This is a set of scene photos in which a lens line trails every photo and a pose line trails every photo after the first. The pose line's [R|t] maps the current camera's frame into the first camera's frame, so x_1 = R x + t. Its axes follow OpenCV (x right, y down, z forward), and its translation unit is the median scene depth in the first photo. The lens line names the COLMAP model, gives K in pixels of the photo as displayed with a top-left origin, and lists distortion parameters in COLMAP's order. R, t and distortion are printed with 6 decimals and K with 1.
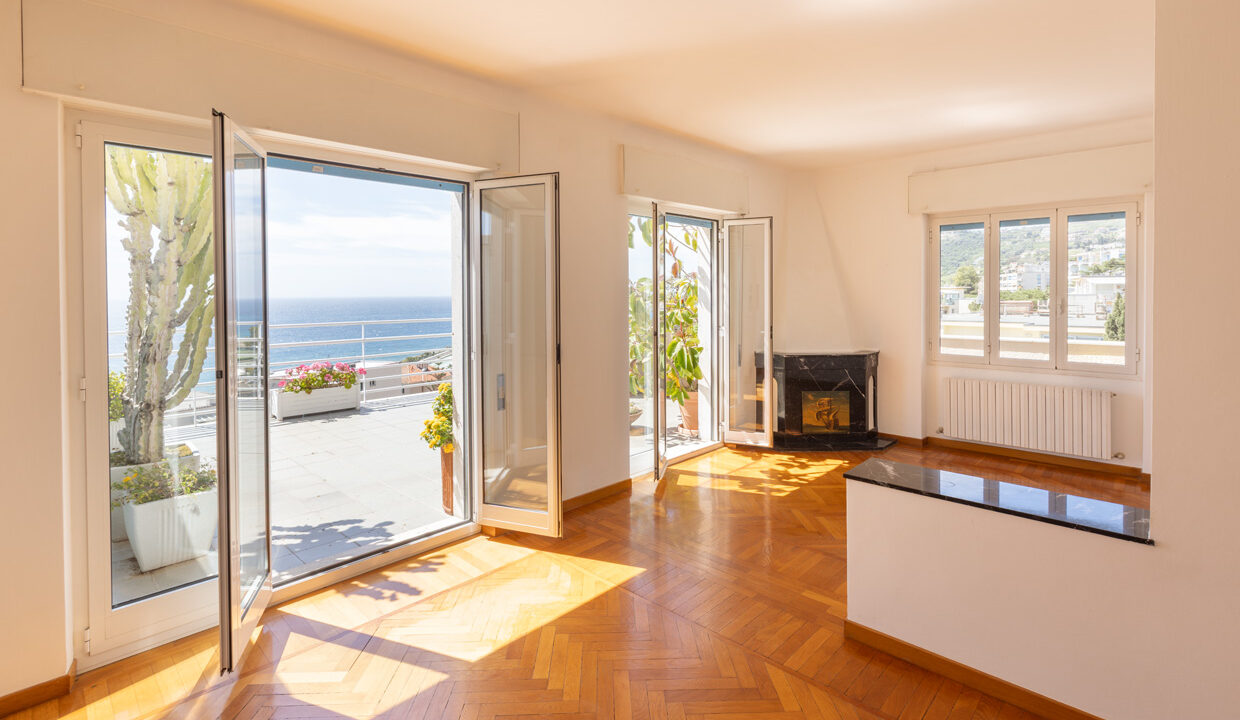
lens RADIAL K [[583.0, 0, 639.0], [0, 583.0, 321.7], [0, 0, 1]] dist [-0.003497, -0.001737]
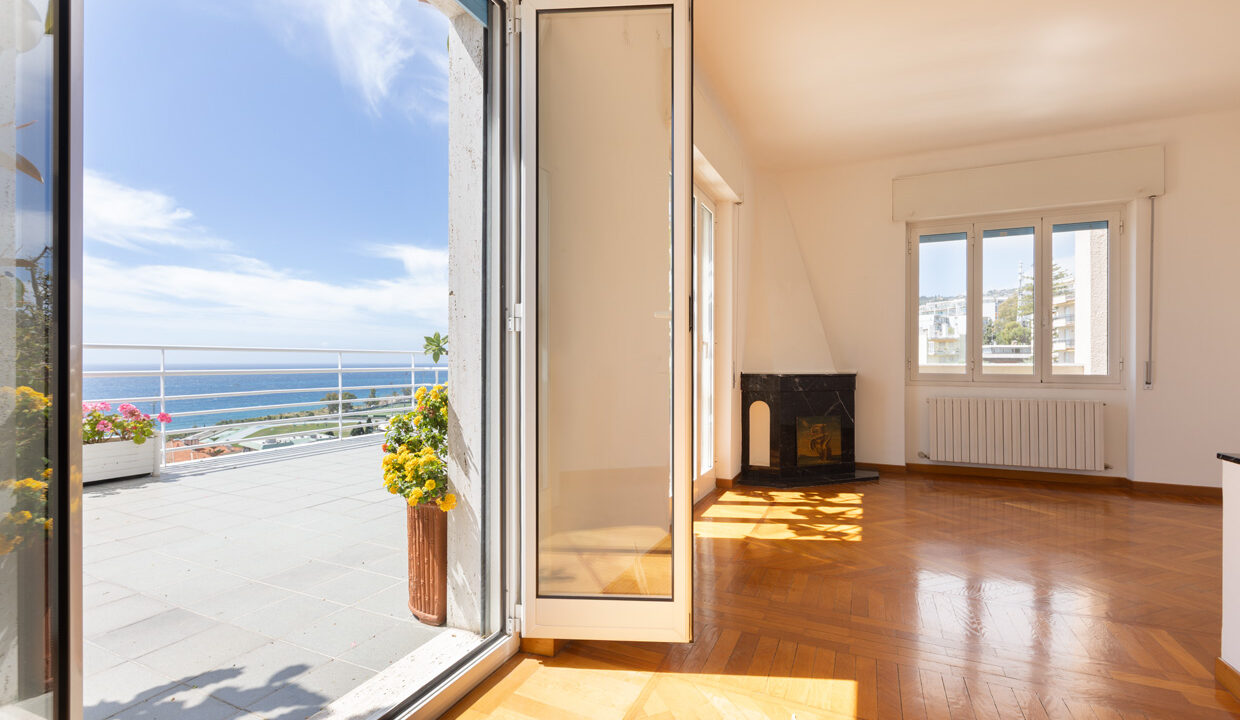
lens RADIAL K [[560.5, 0, 626.9], [0, 560.5, 373.2], [0, 0, 1]] dist [-0.006173, -0.000256]
pose [[0.951959, -0.005338, 0.306178, -0.314529], [0.013726, 0.999587, -0.025249, 0.109008], [-0.305917, 0.028239, 0.951639, 0.437063]]
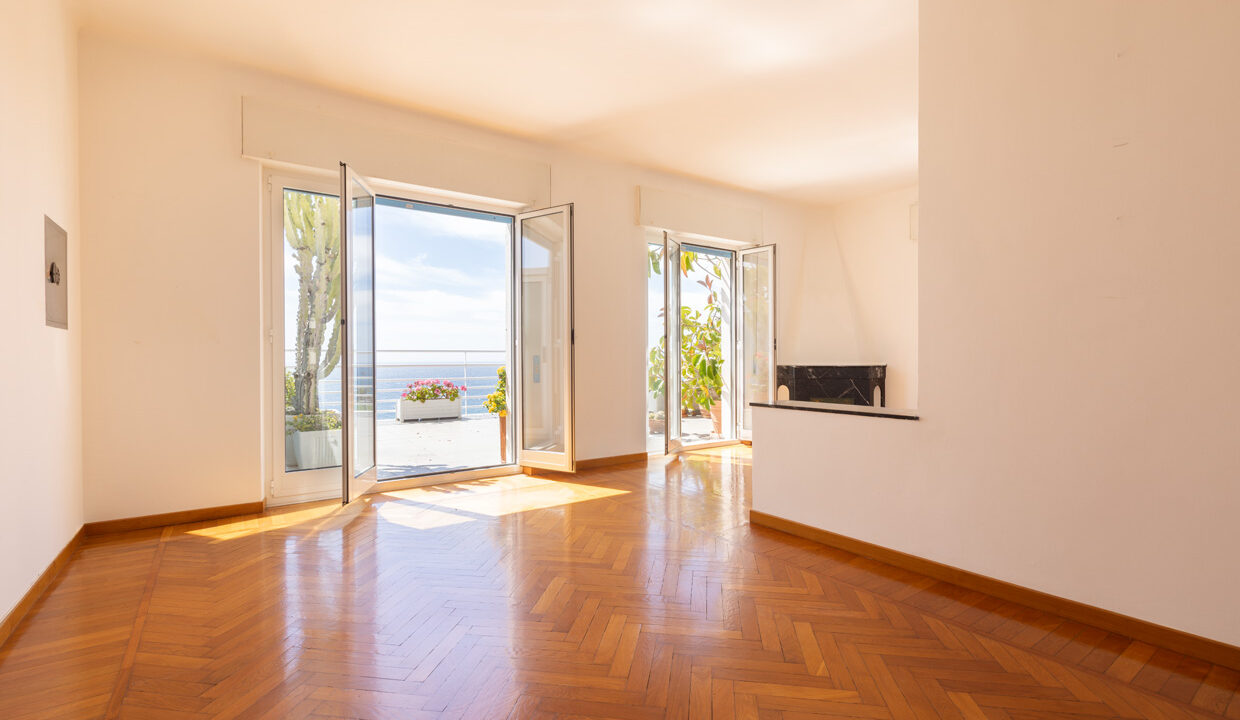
lens RADIAL K [[560.5, 0, 637.2], [0, 560.5, 385.5], [0, 0, 1]] dist [-0.006173, -0.000256]
pose [[0.983152, 0.004584, -0.182731, 0.216386], [-0.004794, 0.999988, -0.000706, 0.147398], [0.182726, 0.001570, 0.983163, -0.226315]]
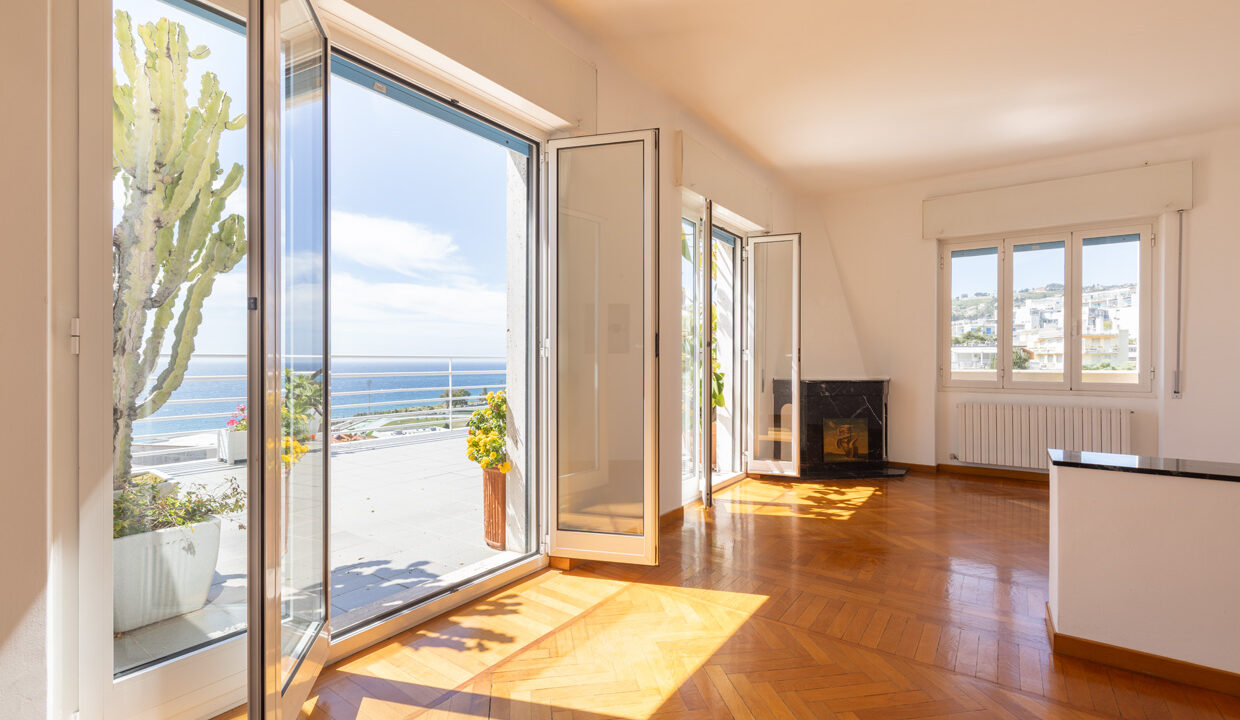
lens RADIAL K [[560.5, 0, 625.6], [0, 560.5, 379.8], [0, 0, 1]] dist [-0.006173, -0.000256]
pose [[0.991458, -0.002093, 0.130409, -0.250295], [0.003912, 0.999899, -0.013689, 0.100590], [-0.130367, 0.014082, 0.991366, 0.180491]]
